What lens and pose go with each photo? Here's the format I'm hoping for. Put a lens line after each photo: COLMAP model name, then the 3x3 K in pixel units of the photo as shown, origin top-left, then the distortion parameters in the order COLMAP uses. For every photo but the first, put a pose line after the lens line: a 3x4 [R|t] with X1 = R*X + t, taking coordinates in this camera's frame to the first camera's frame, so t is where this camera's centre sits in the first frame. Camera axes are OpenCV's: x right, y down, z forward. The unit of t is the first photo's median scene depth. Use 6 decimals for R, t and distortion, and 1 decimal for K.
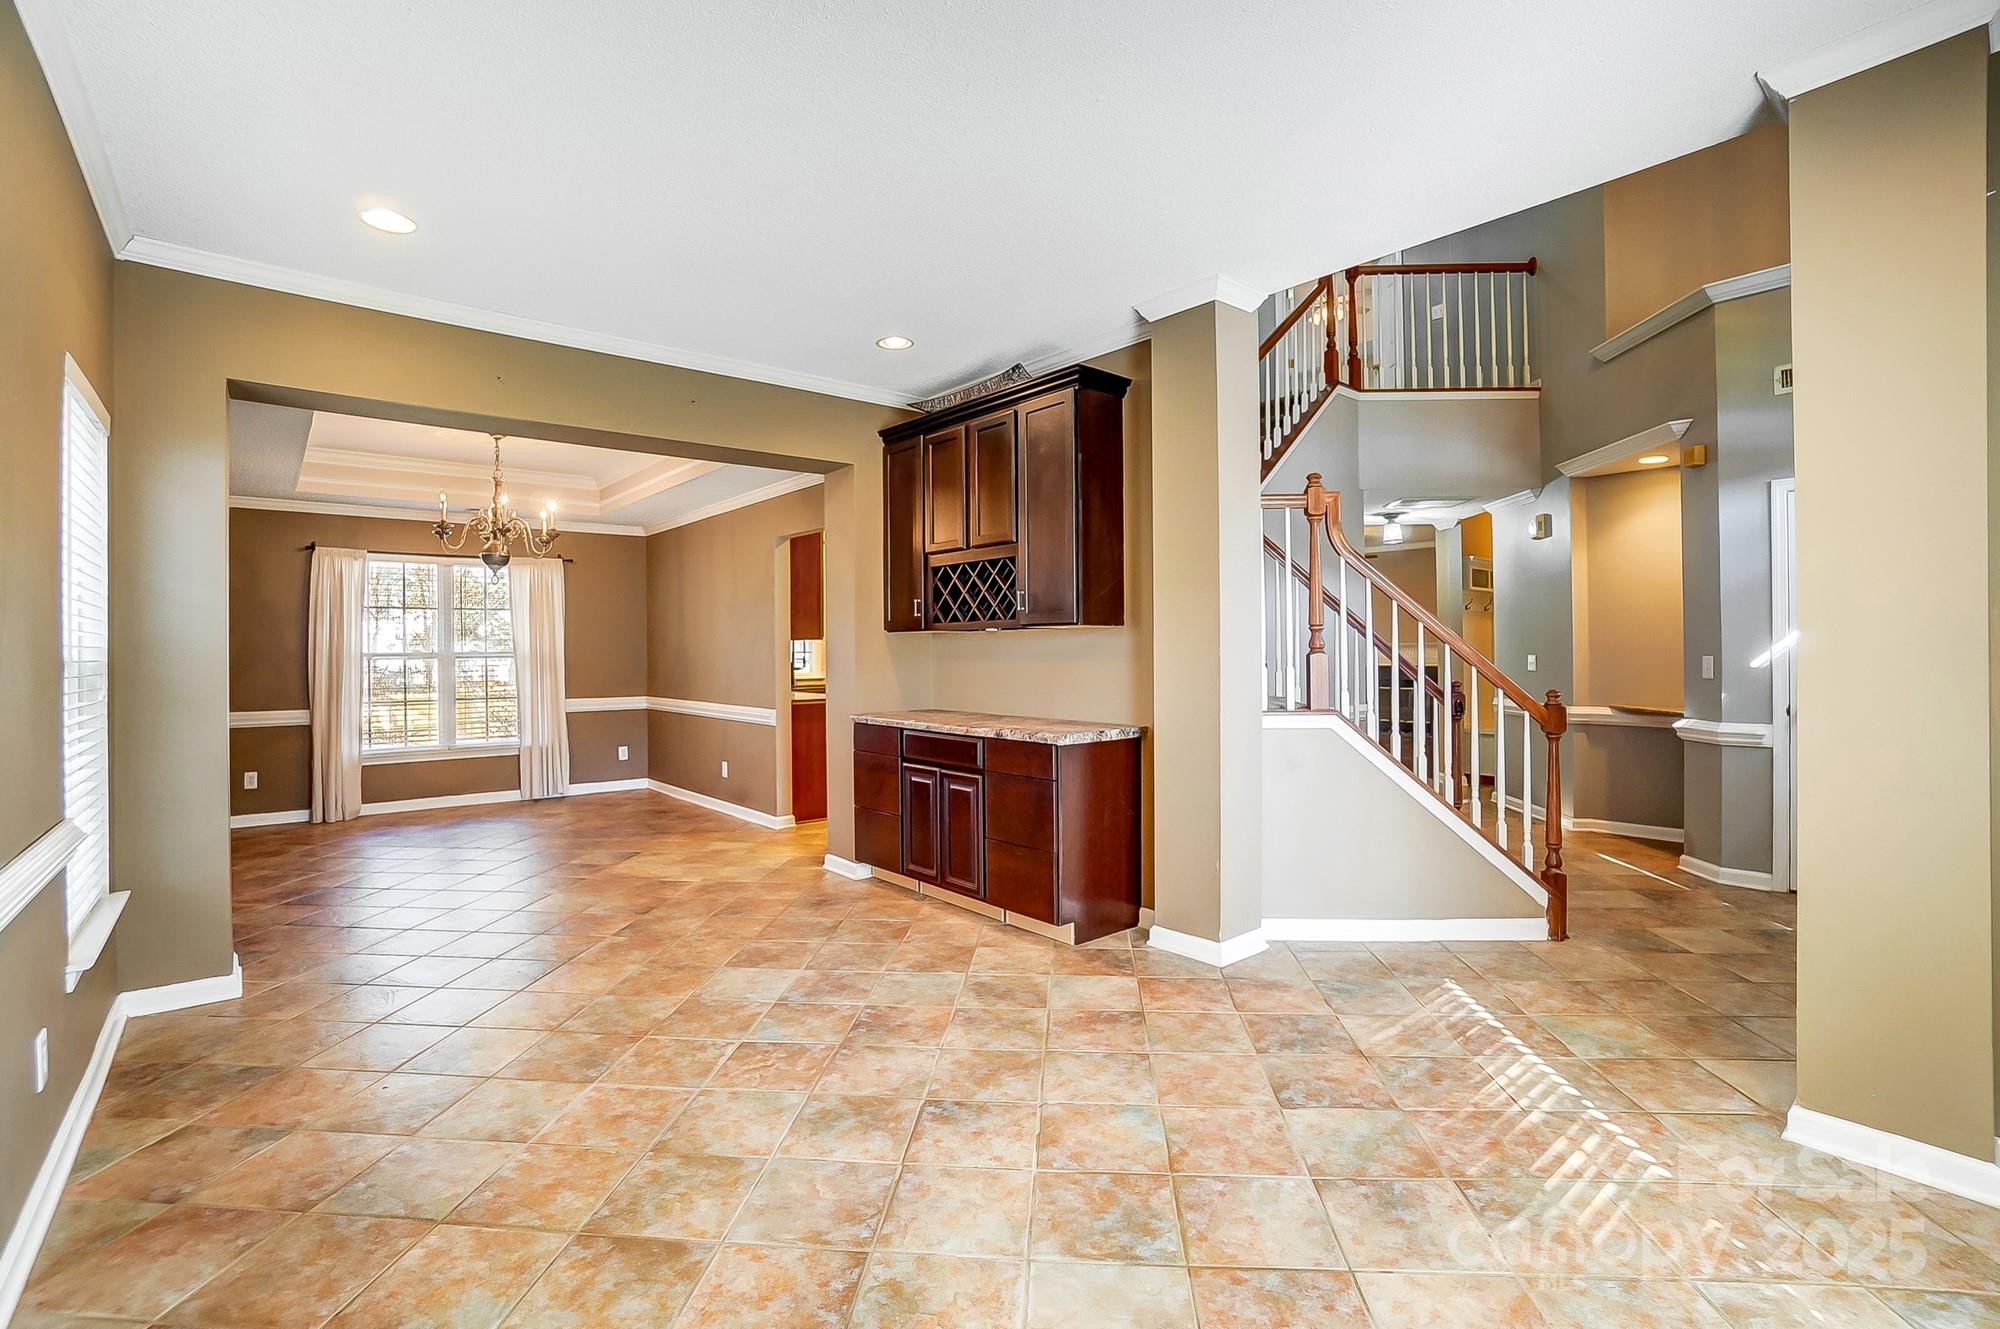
lens RADIAL K [[905.2, 0, 998.4], [0, 905.2, 656.0], [0, 0, 1]] dist [-0.031262, 0.000609]
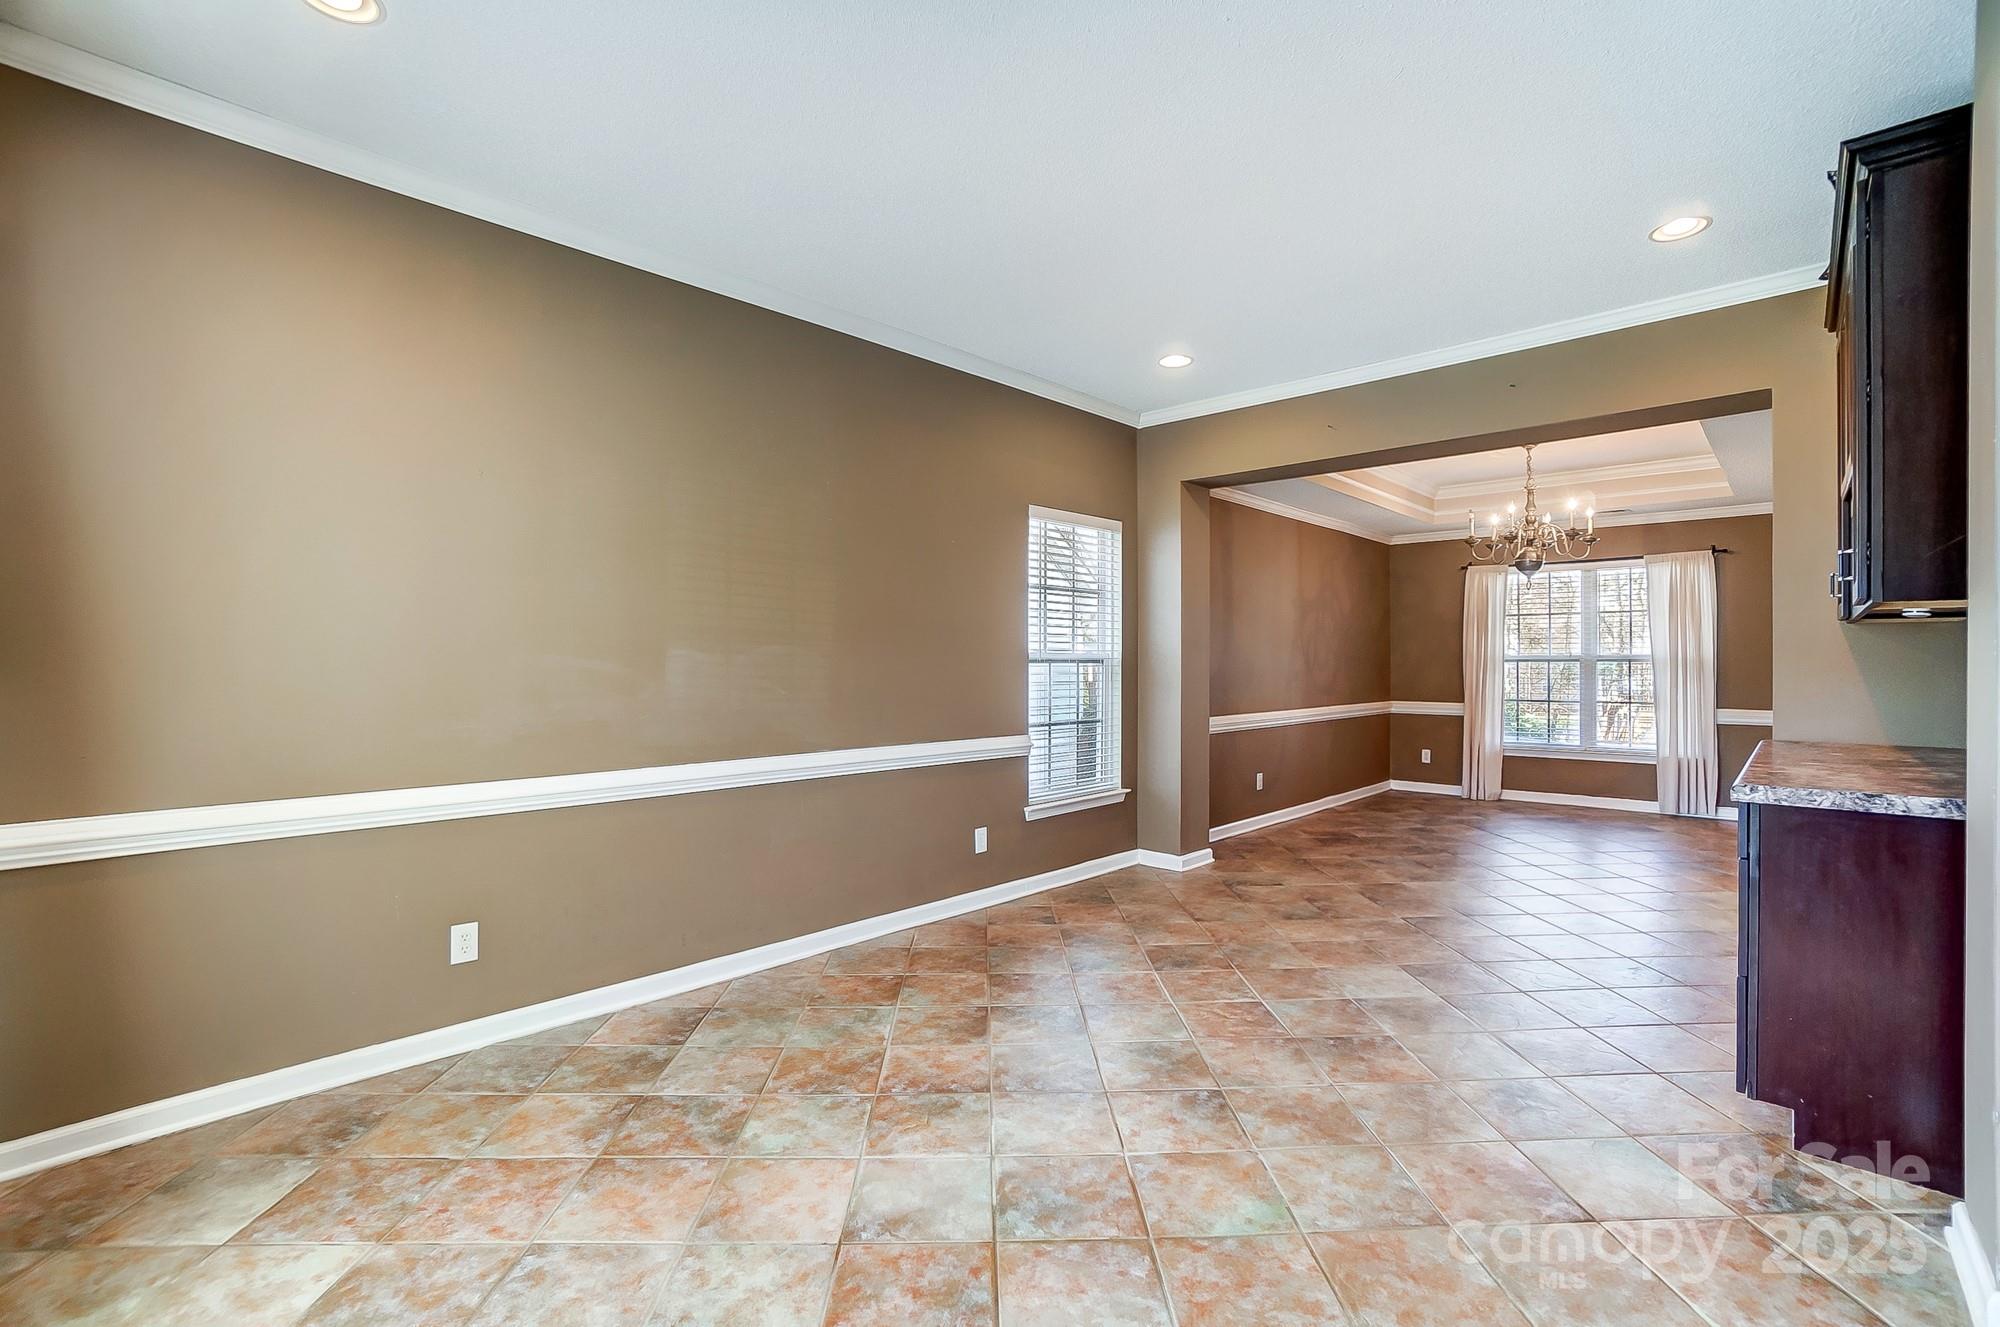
lens RADIAL K [[890.1, 0, 1000.0], [0, 890.1, 663.5], [0, 0, 1]] dist [-0.064423, 0.024486]
pose [[0.105314, 0.005385, -0.994424, 0.650091], [-0.004715, 0.999977, 0.004916, 0.006832], [0.994428, 0.004171, 0.105337, 0.482948]]
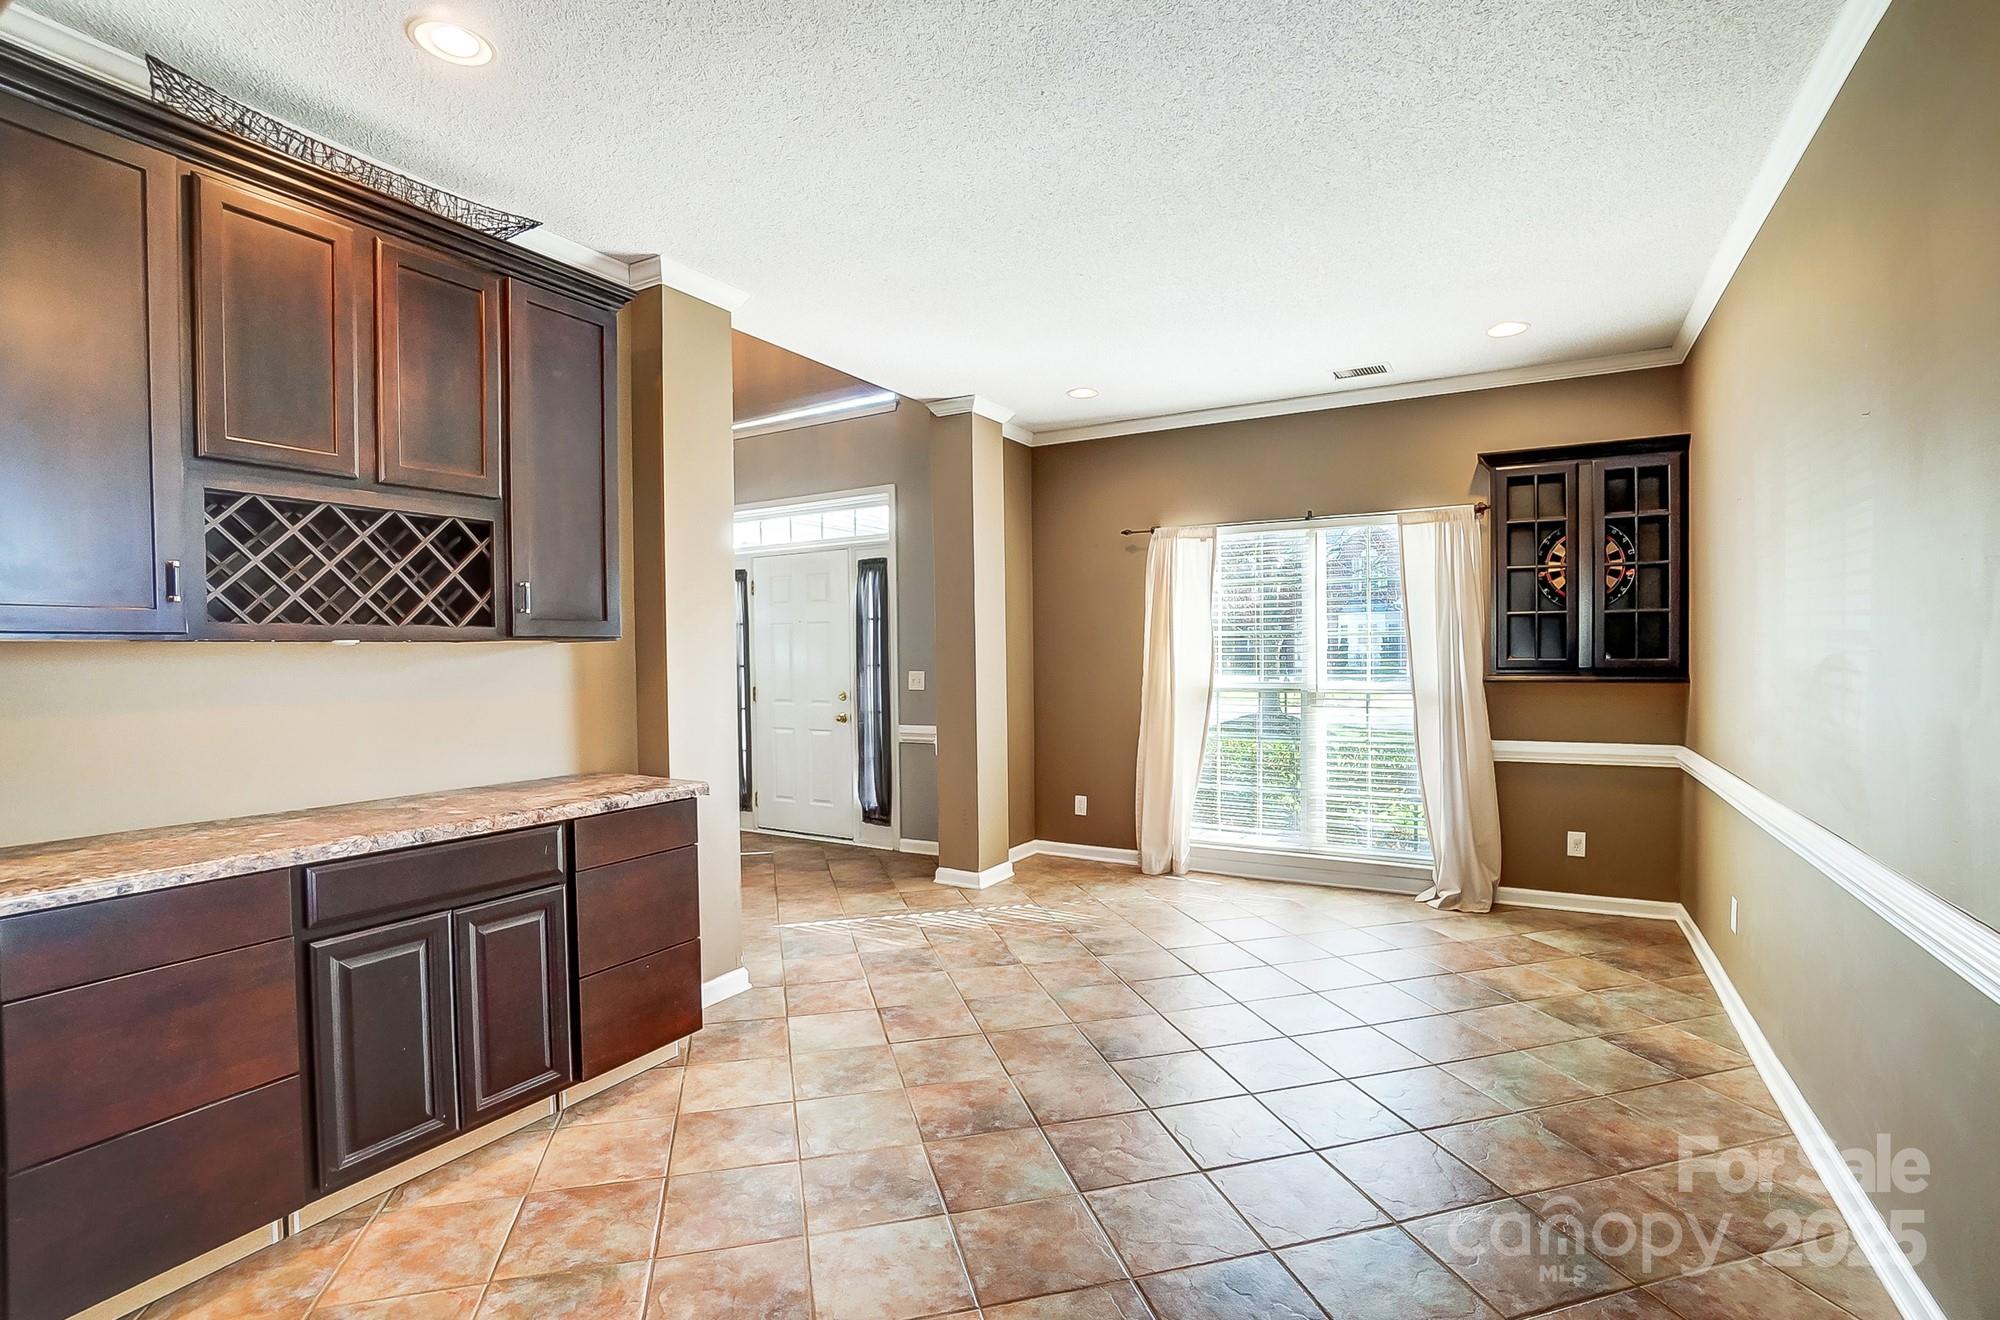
lens RADIAL K [[905.6, 0, 1005.9], [0, 905.6, 671.0], [0, 0, 1]] dist [-0.068085, 0.025964]
pose [[-0.335454, -0.003325, 0.942051, -0.825293], [0.021521, 0.999706, 0.011192, -0.013645], [-0.941811, 0.024028, -0.335284, 1.111599]]
